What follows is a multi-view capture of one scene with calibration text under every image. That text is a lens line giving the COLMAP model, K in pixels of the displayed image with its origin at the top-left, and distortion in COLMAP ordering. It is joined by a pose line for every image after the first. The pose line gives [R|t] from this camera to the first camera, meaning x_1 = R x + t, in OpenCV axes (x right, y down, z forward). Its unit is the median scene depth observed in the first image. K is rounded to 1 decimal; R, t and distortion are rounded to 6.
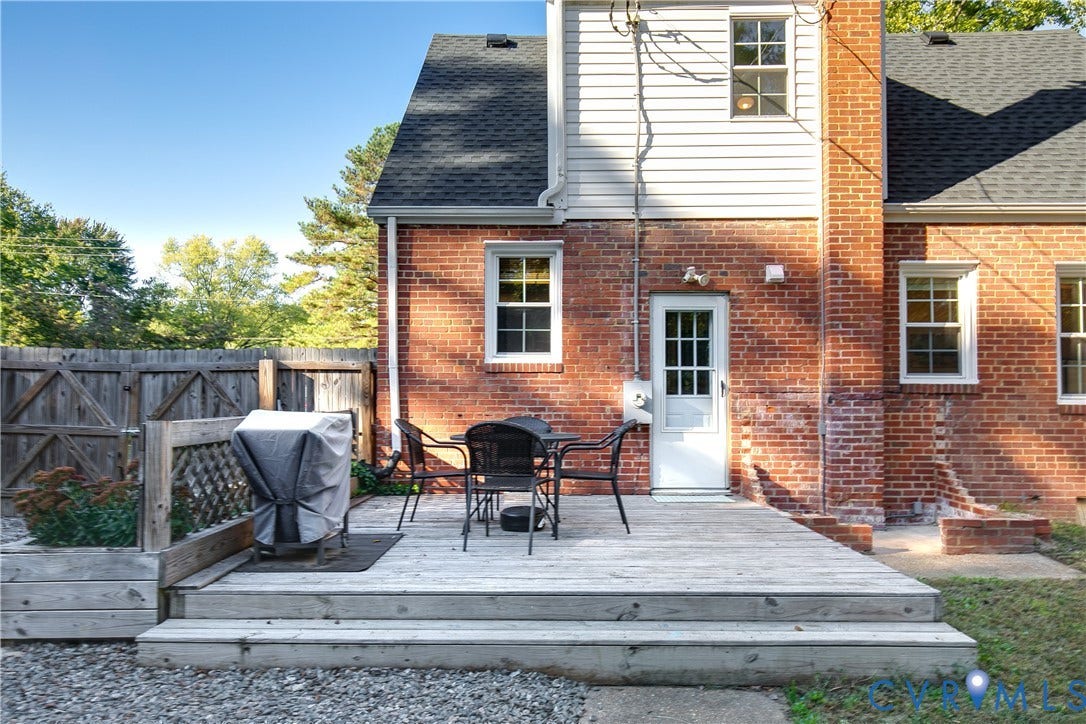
lens RADIAL K [[748.8, 0, 544.8], [0, 748.8, 380.5], [0, 0, 1]] dist [0.000247, 0.007575]
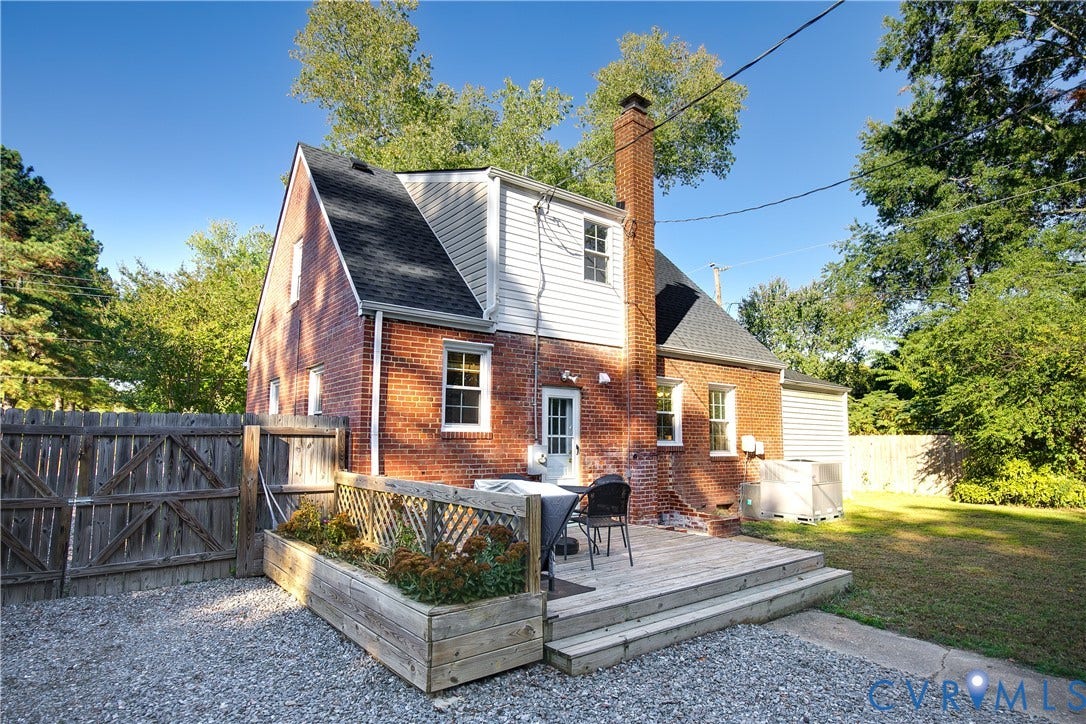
lens RADIAL K [[595.5, 0, 556.1], [0, 595.5, 374.5], [0, 0, 1]] dist [-0.014163, 0.004064]
pose [[0.766001, 0.071663, 0.638832, -0.596235], [-0.017745, 0.995745, -0.090423, -0.031719], [-0.642594, 0.057929, 0.764014, 0.075312]]
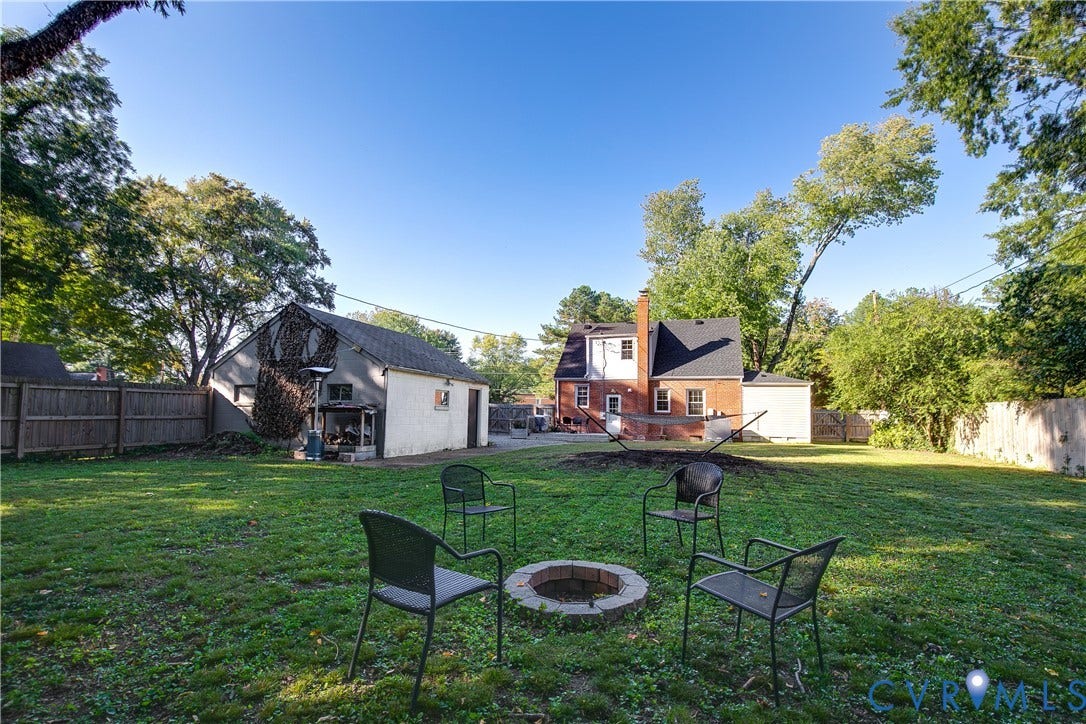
lens RADIAL K [[514.2, 0, 544.9], [0, 514.2, 371.3], [0, 0, 1]] dist [-0.002271, 0.001365]
pose [[0.955509, -0.014427, -0.294609, 0.780971], [-0.005702, 0.997713, -0.067350, -0.032989], [0.294907, 0.066034, 0.953242, -2.491065]]
